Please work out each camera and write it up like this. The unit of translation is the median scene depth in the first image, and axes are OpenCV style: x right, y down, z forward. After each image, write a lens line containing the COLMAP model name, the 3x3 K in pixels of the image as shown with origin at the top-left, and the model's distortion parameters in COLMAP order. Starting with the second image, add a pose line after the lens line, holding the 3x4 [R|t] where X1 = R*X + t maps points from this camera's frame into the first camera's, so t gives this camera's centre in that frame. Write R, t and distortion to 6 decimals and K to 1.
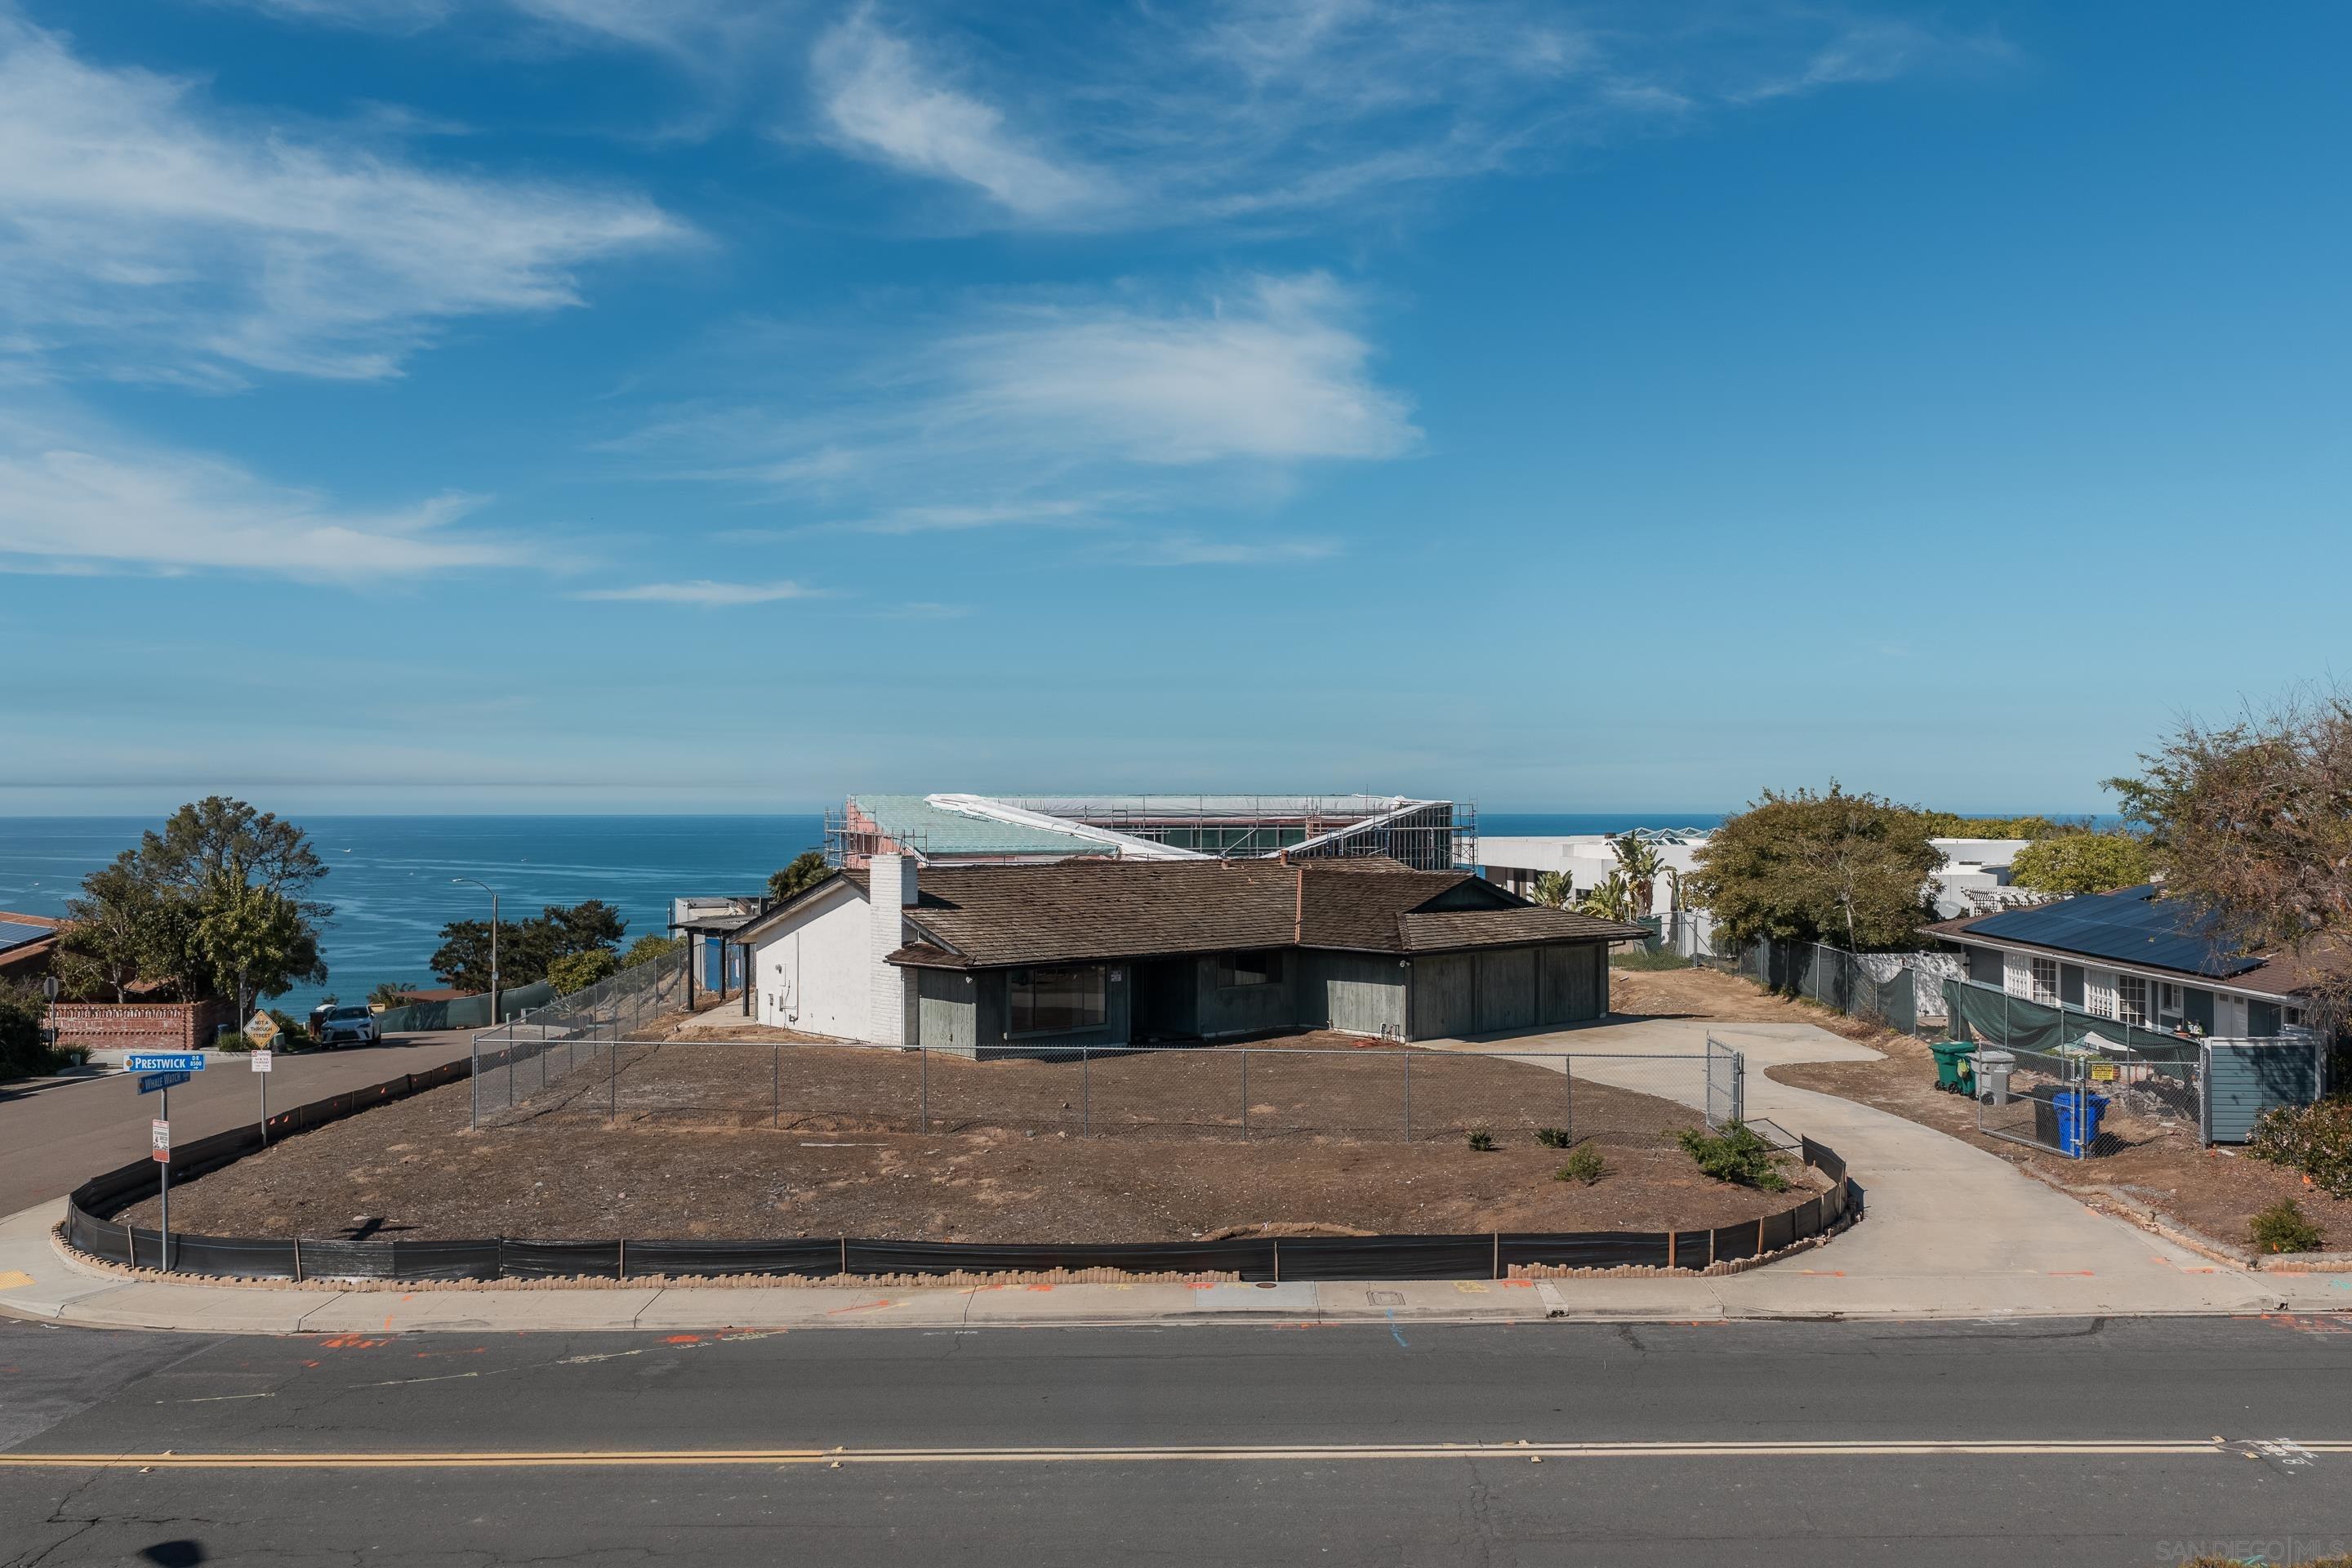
lens RADIAL K [[1943.3, 0, 1176.0], [0, 1943.3, 784.0], [0, 0, 1]] dist [0.005375, -0.000934]
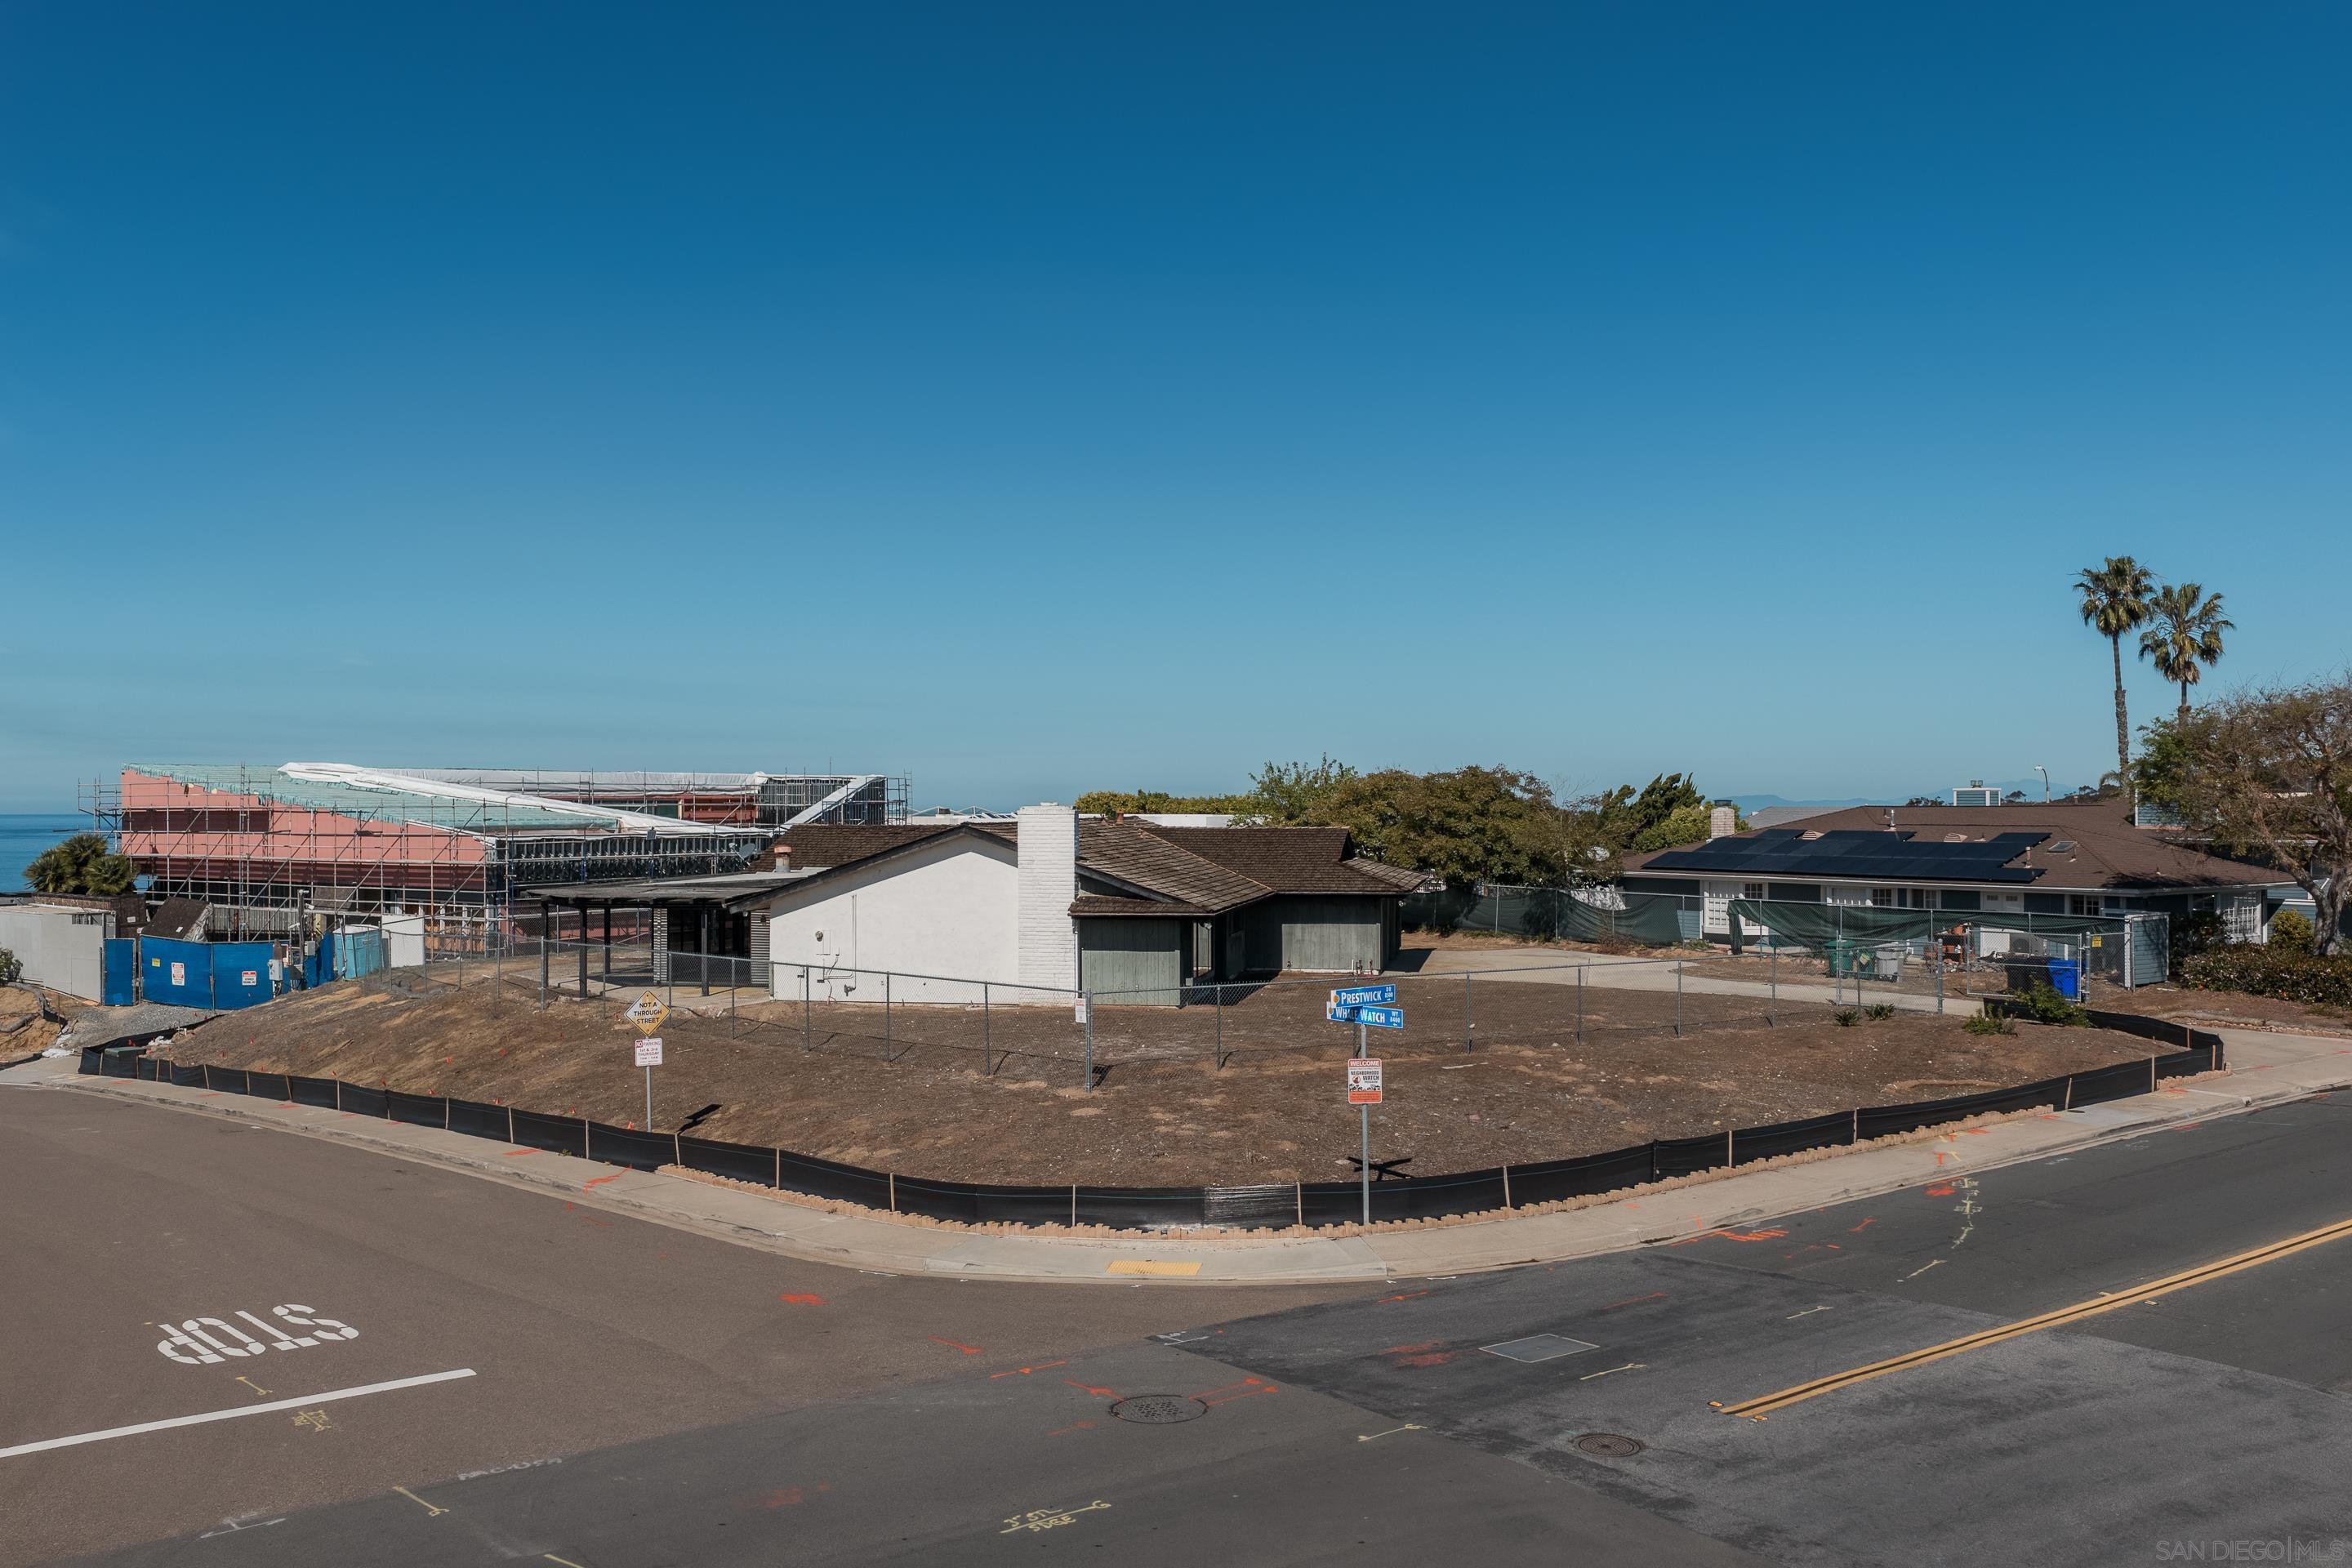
lens RADIAL K [[1943.3, 0, 1176.0], [0, 1943.3, 784.0], [0, 0, 1]] dist [0.005375, -0.000934]
pose [[0.790488, 0.006377, 0.612444, -0.699927], [-0.006461, 0.999977, -0.002073, 0.028064], [-0.612443, -0.002319, 0.790511, 0.202717]]
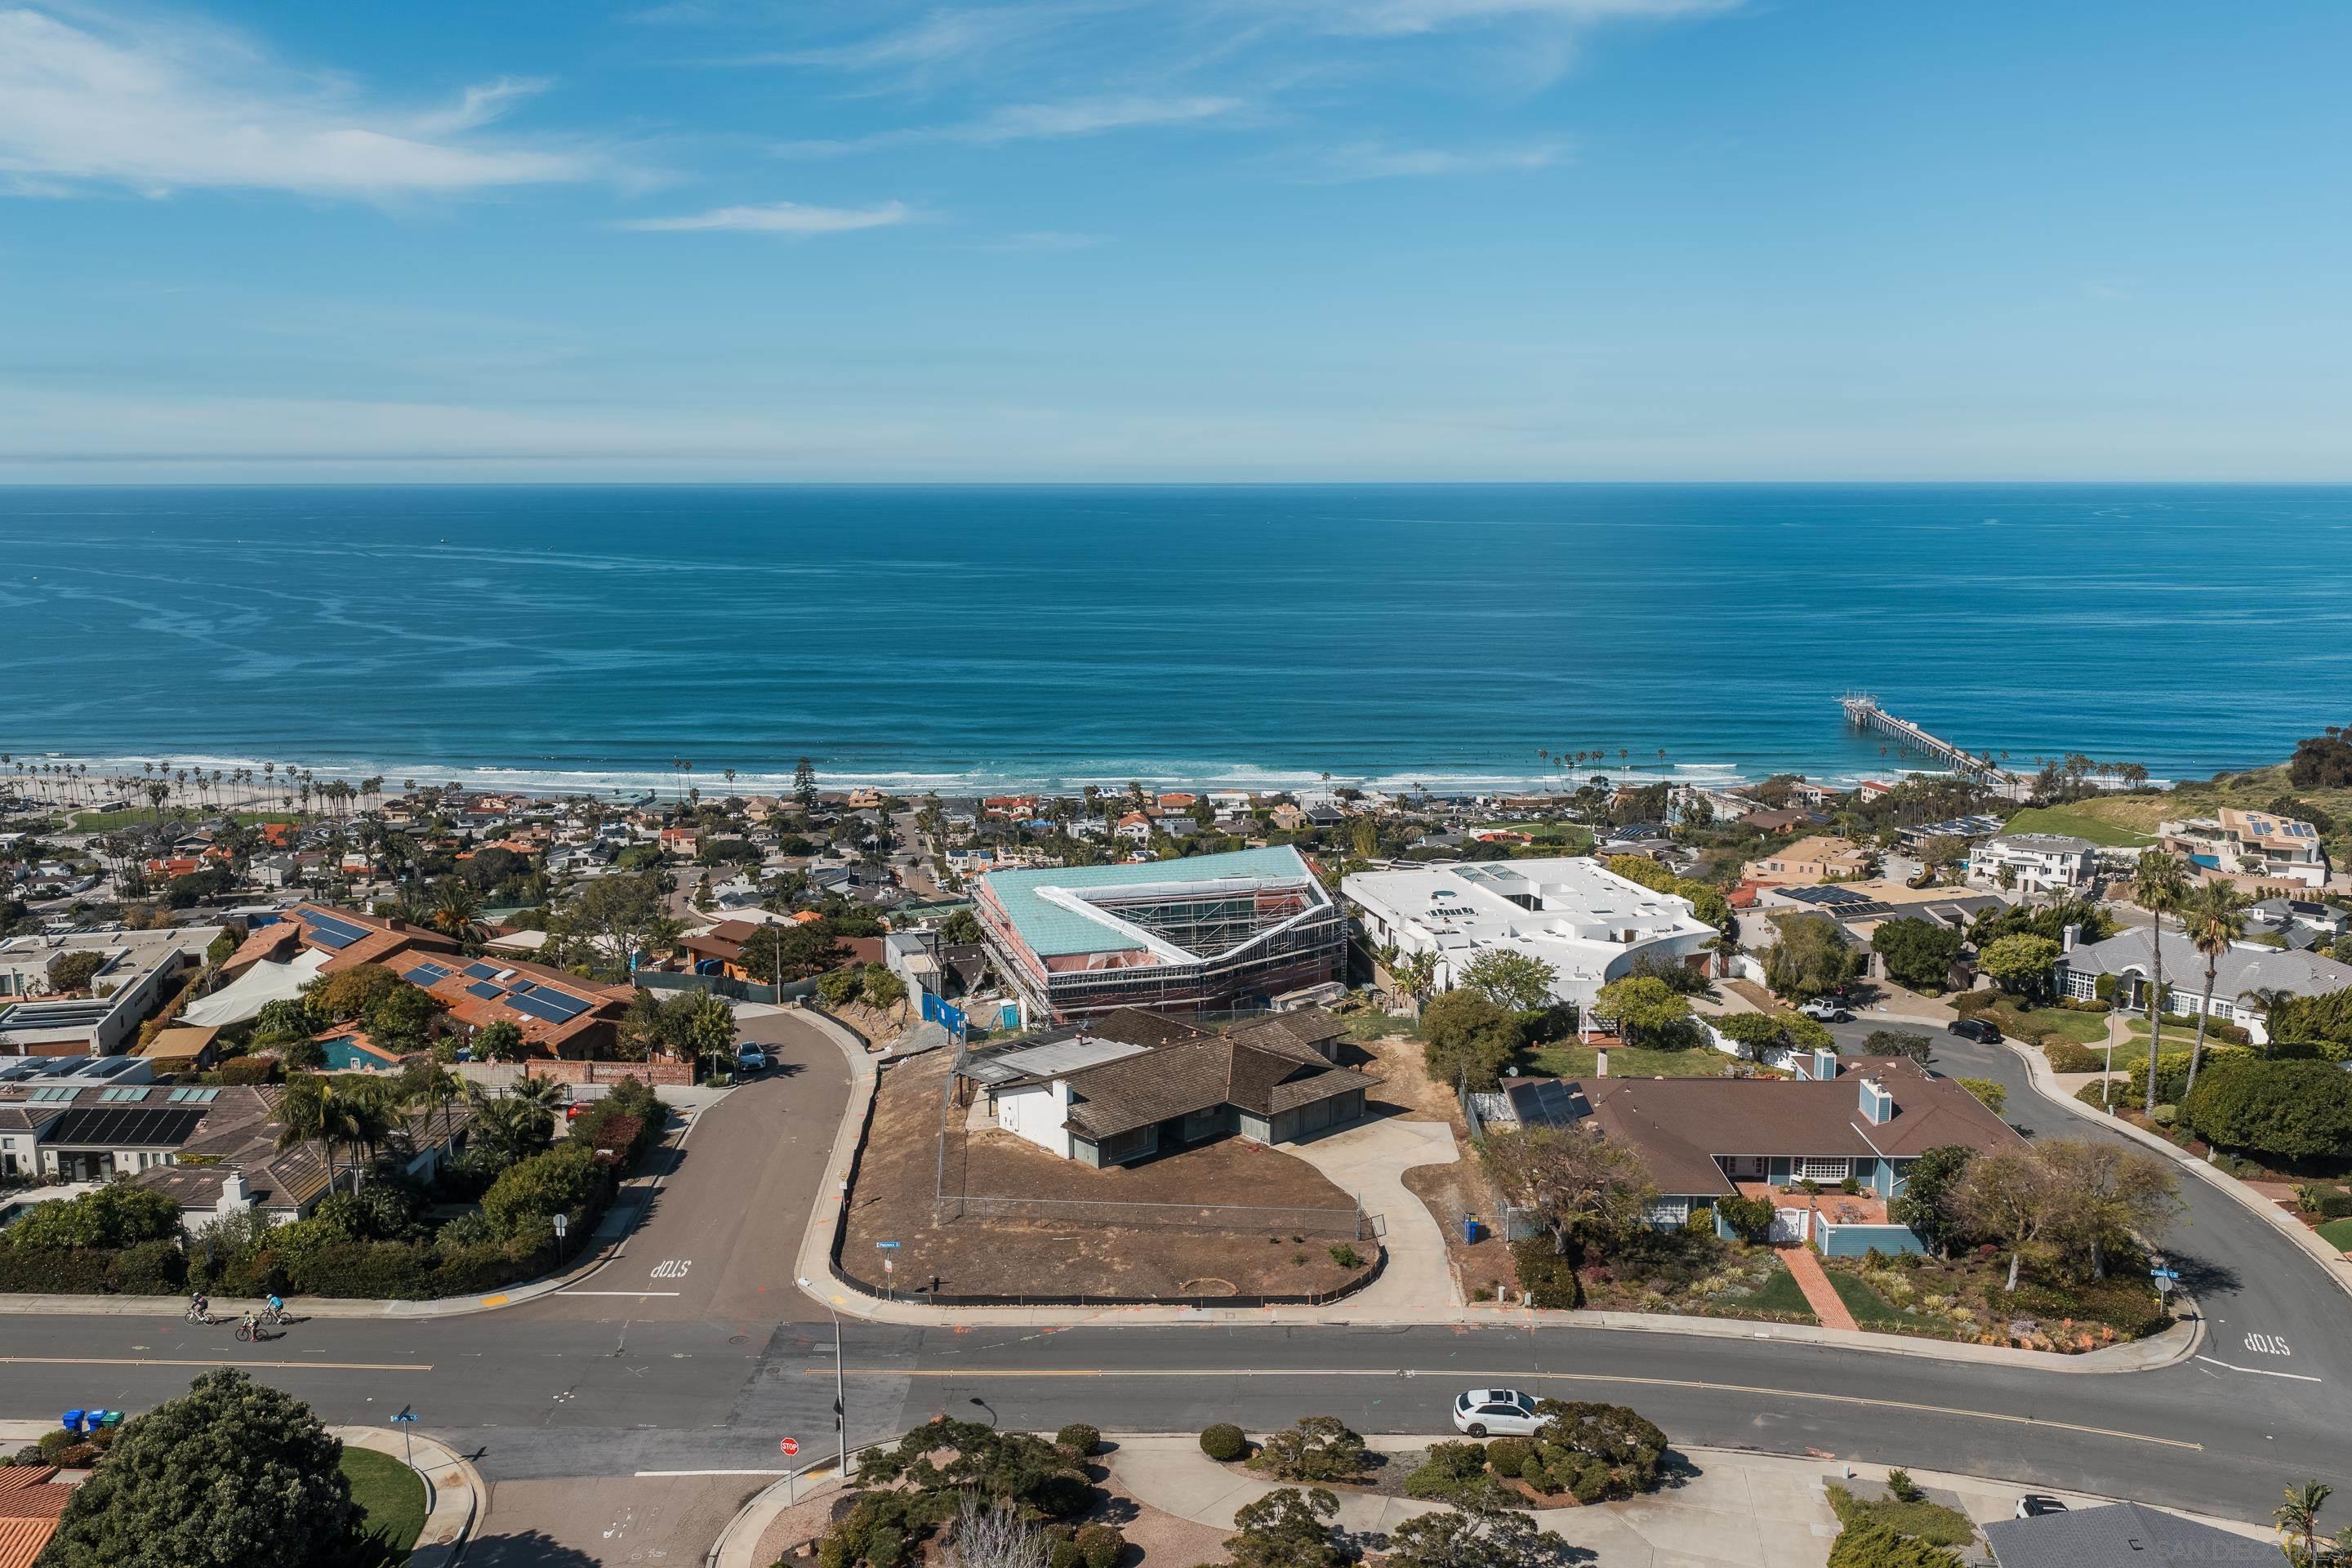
lens RADIAL K [[1943.3, 0, 1176.0], [0, 1943.3, 784.0], [0, 0, 1]] dist [0.005375, -0.000934]
pose [[0.999988, -0.000194, -0.004989, 0.012628], [0.001042, 0.985365, 0.170456, -0.783513], [0.004883, -0.170459, 0.985353, -1.425001]]
